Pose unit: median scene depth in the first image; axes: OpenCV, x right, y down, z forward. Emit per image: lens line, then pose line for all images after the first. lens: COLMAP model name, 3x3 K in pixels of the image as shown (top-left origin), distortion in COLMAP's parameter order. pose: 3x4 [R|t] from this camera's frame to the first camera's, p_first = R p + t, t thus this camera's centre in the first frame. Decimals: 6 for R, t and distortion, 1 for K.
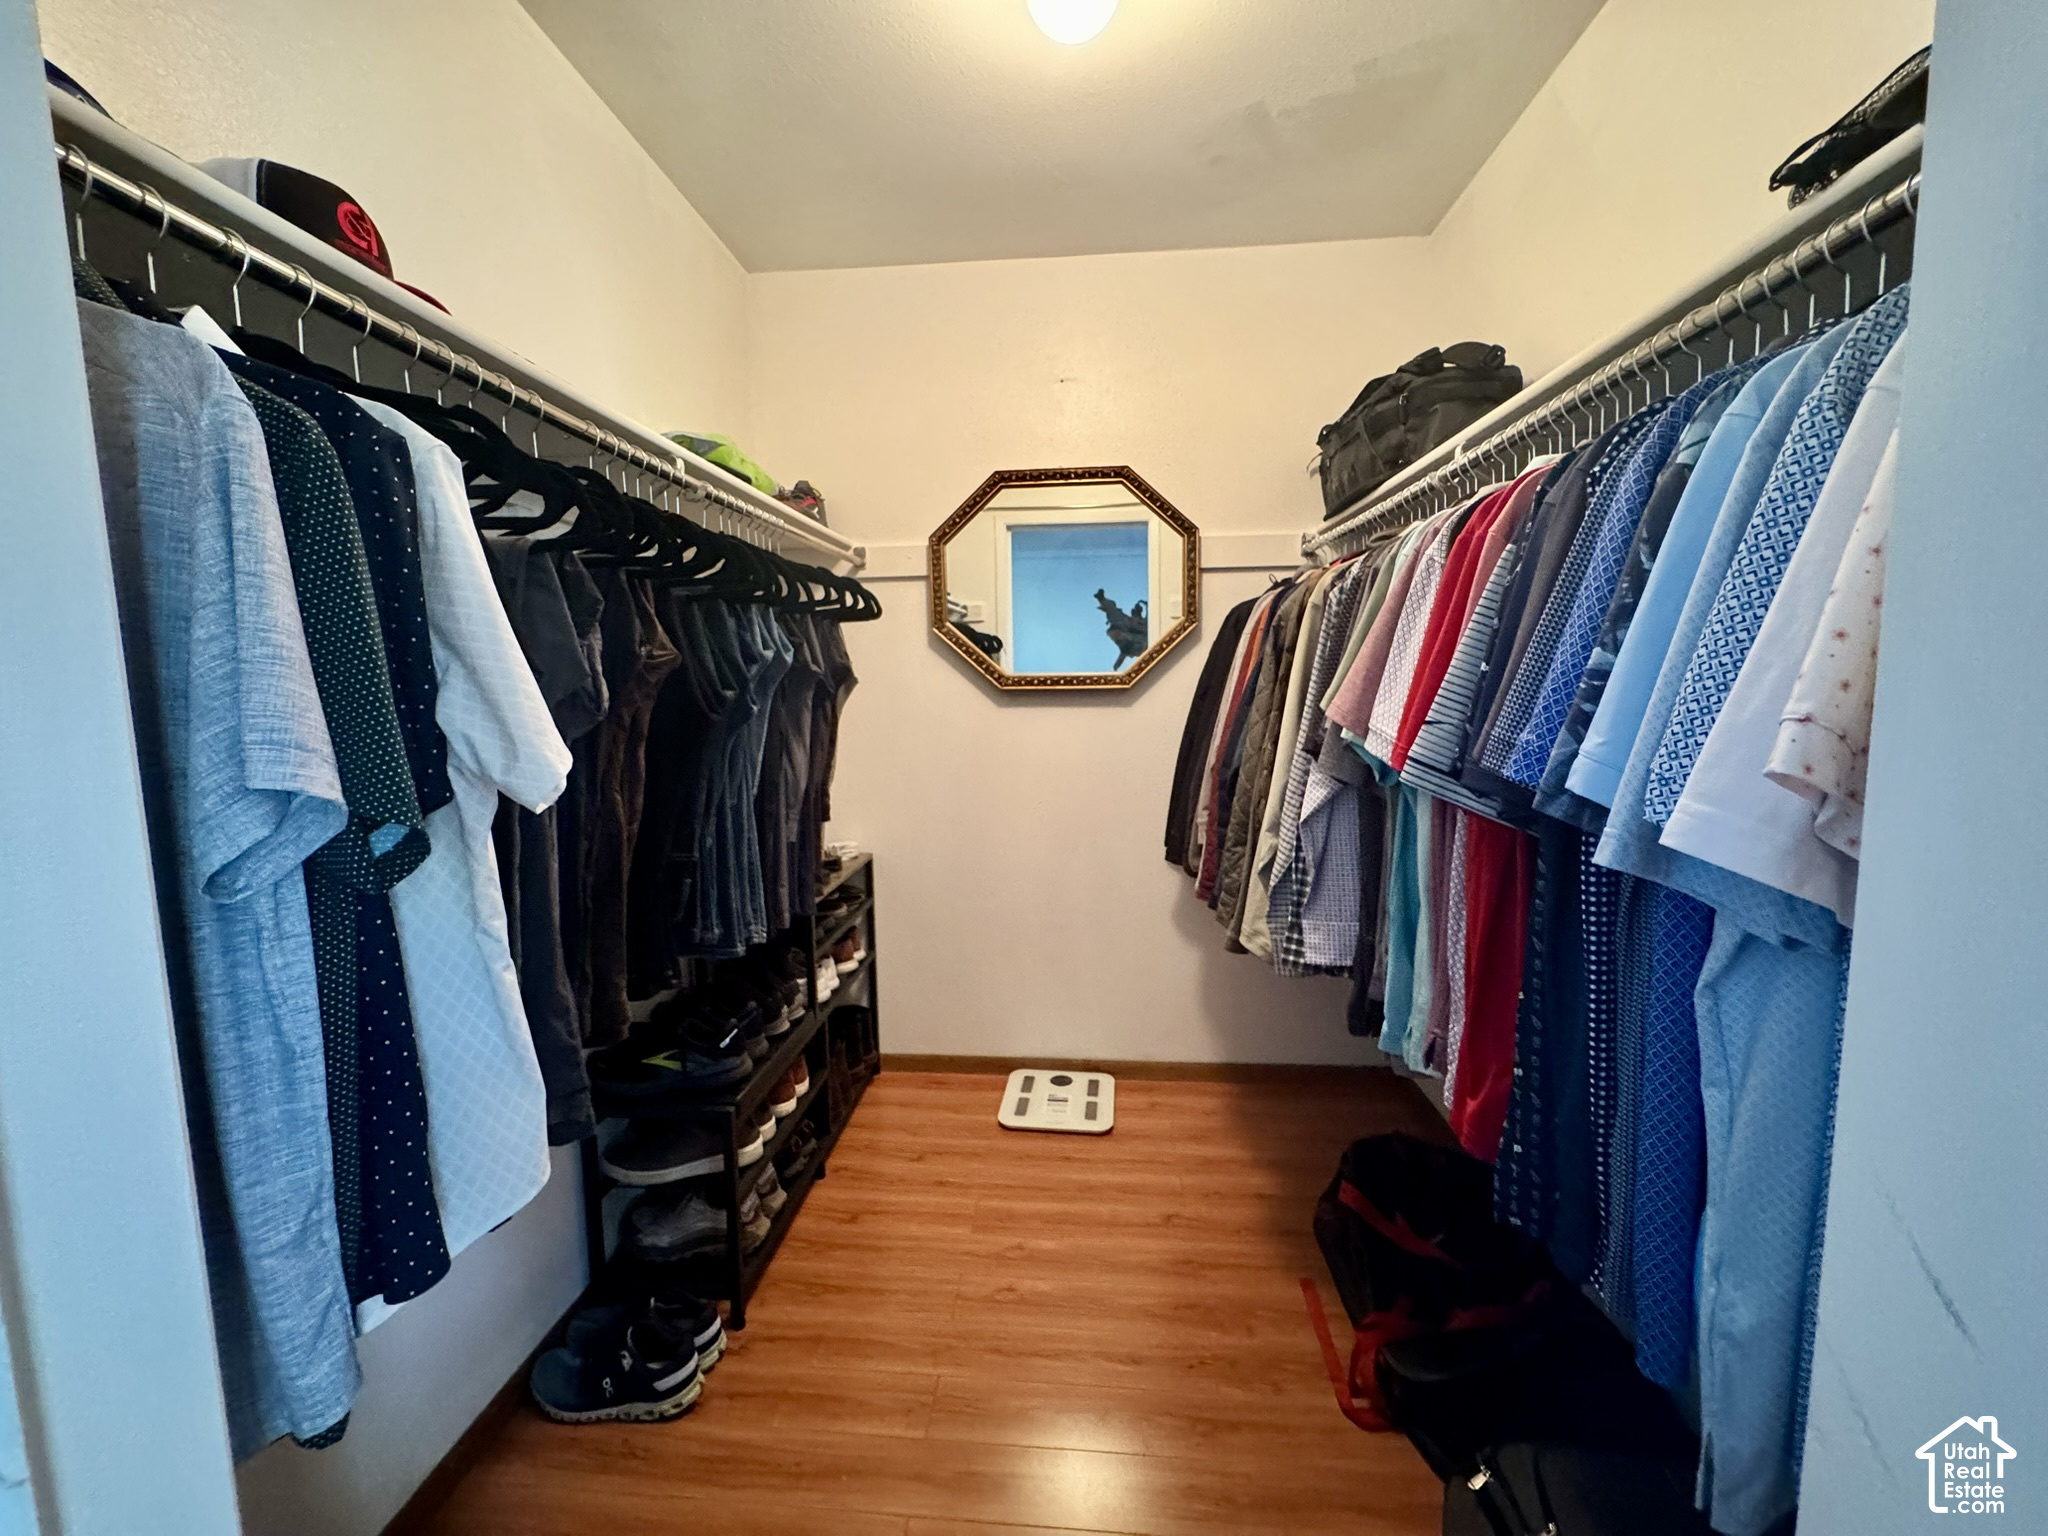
lens RADIAL K [[818.2, 0, 1024.0], [0, 818.2, 768.0], [0, 0, 1]] dist [-0.002216, -0.000112]
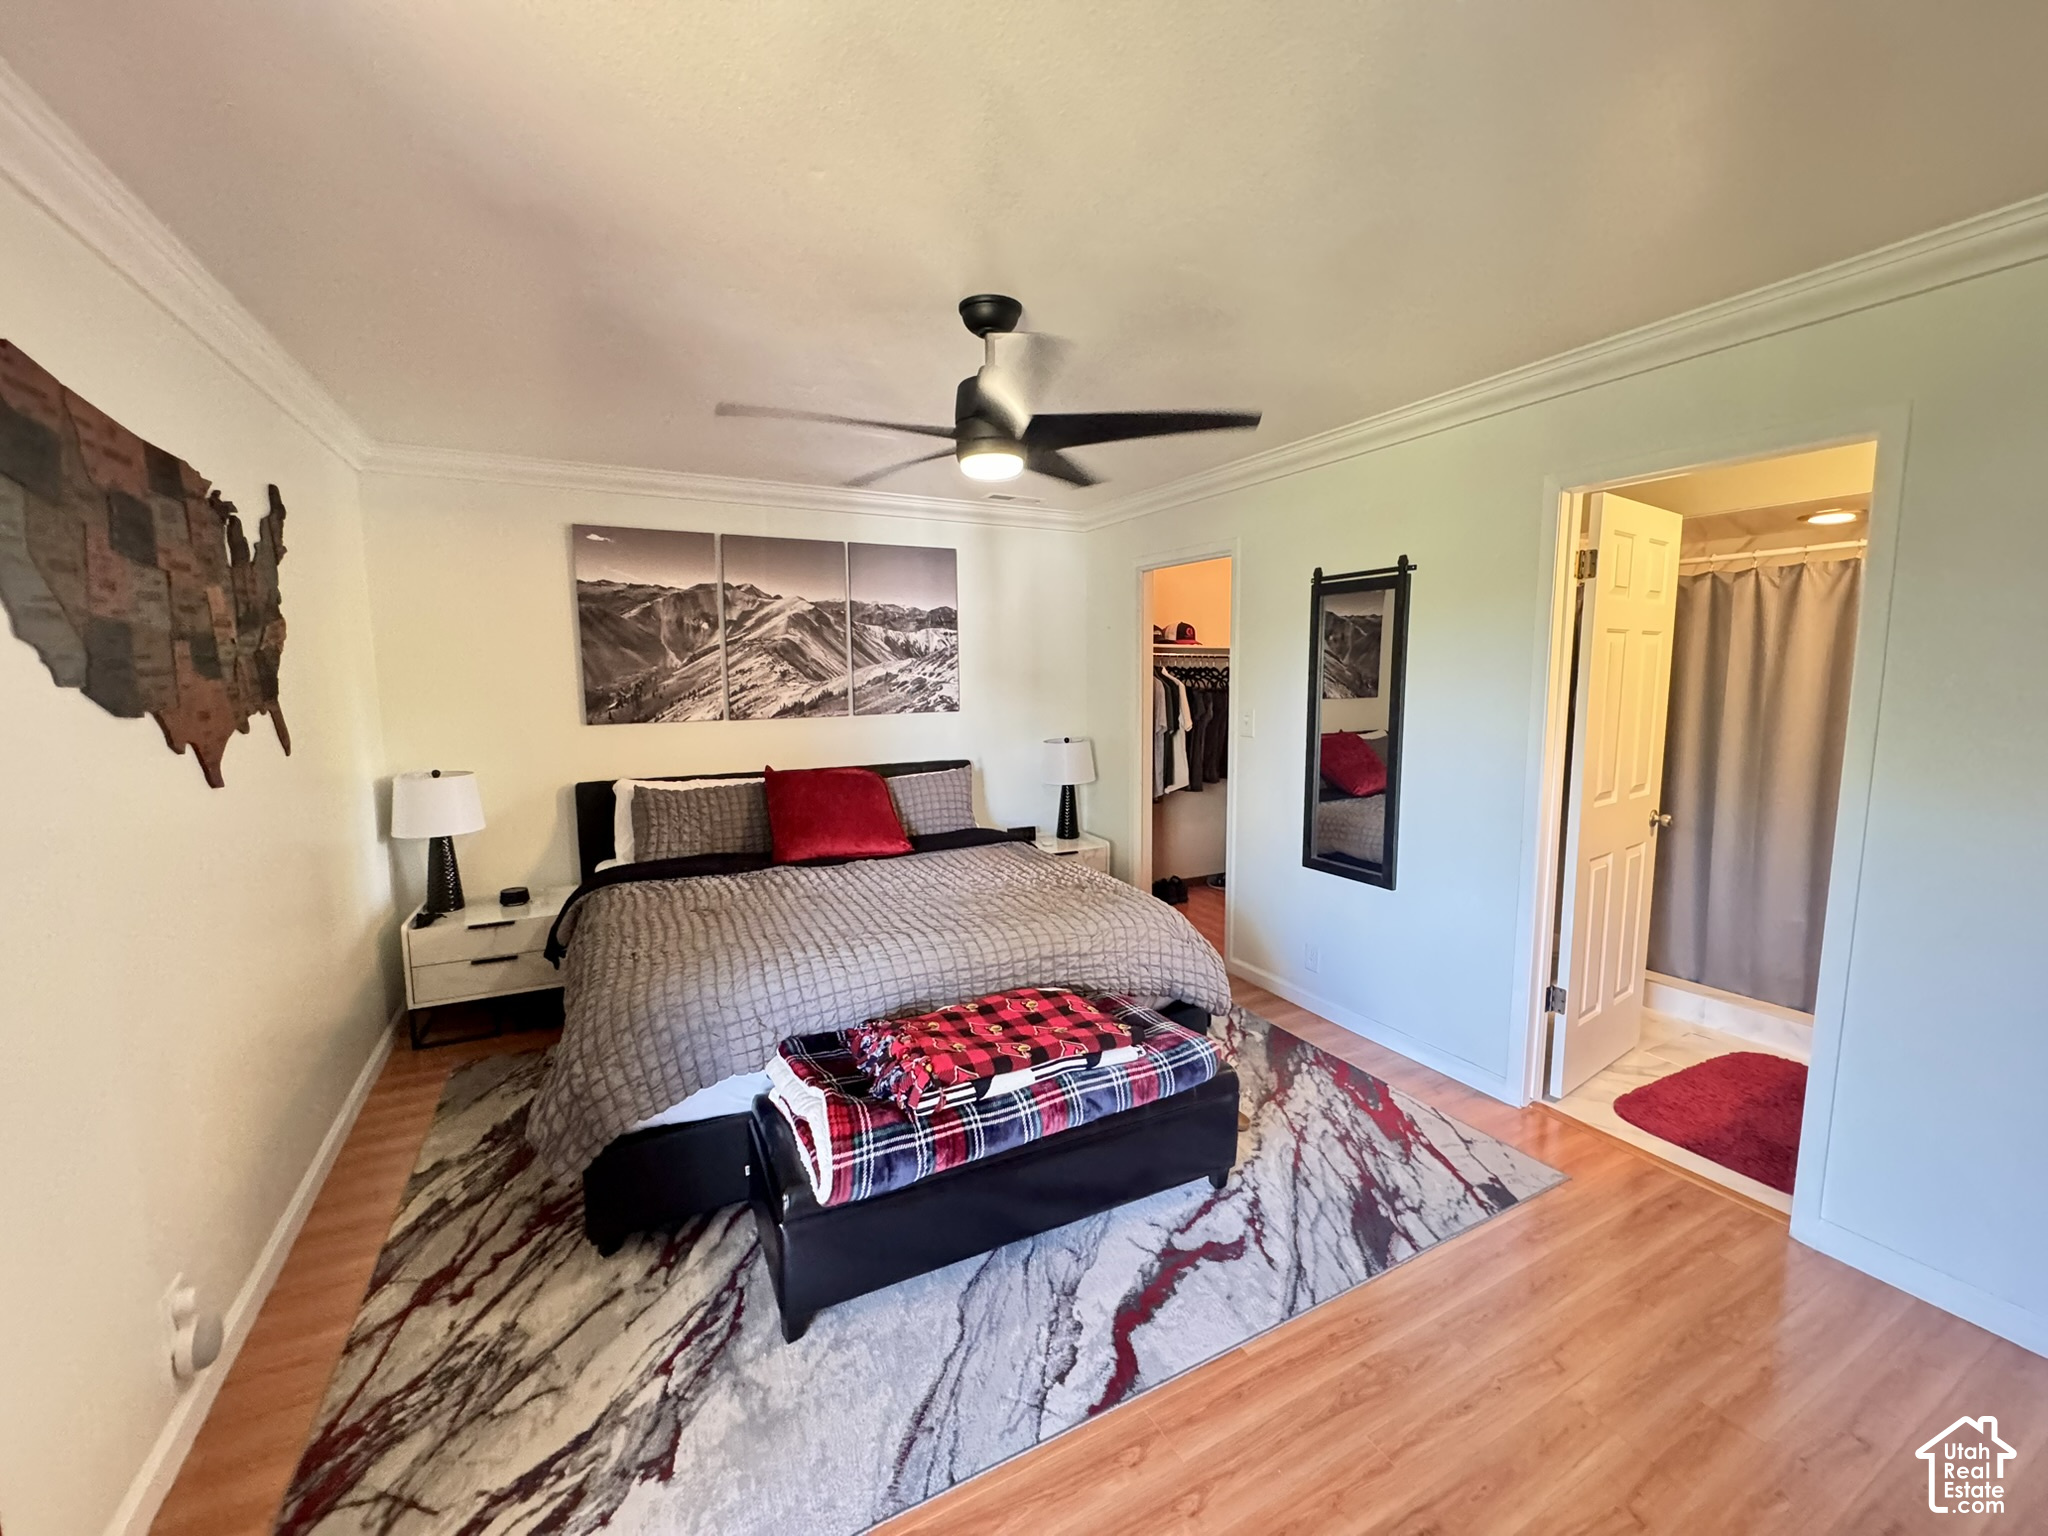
lens RADIAL K [[818.2, 0, 1024.0], [0, 818.2, 768.0], [0, 0, 1]] dist [-0.002216, -0.000112]
pose [[0.547045, 0.105735, -0.830399, 5.430869], [-0.089043, 0.993713, 0.067870, 0.007015], [0.832354, 0.036813, 0.553020, -4.933209]]
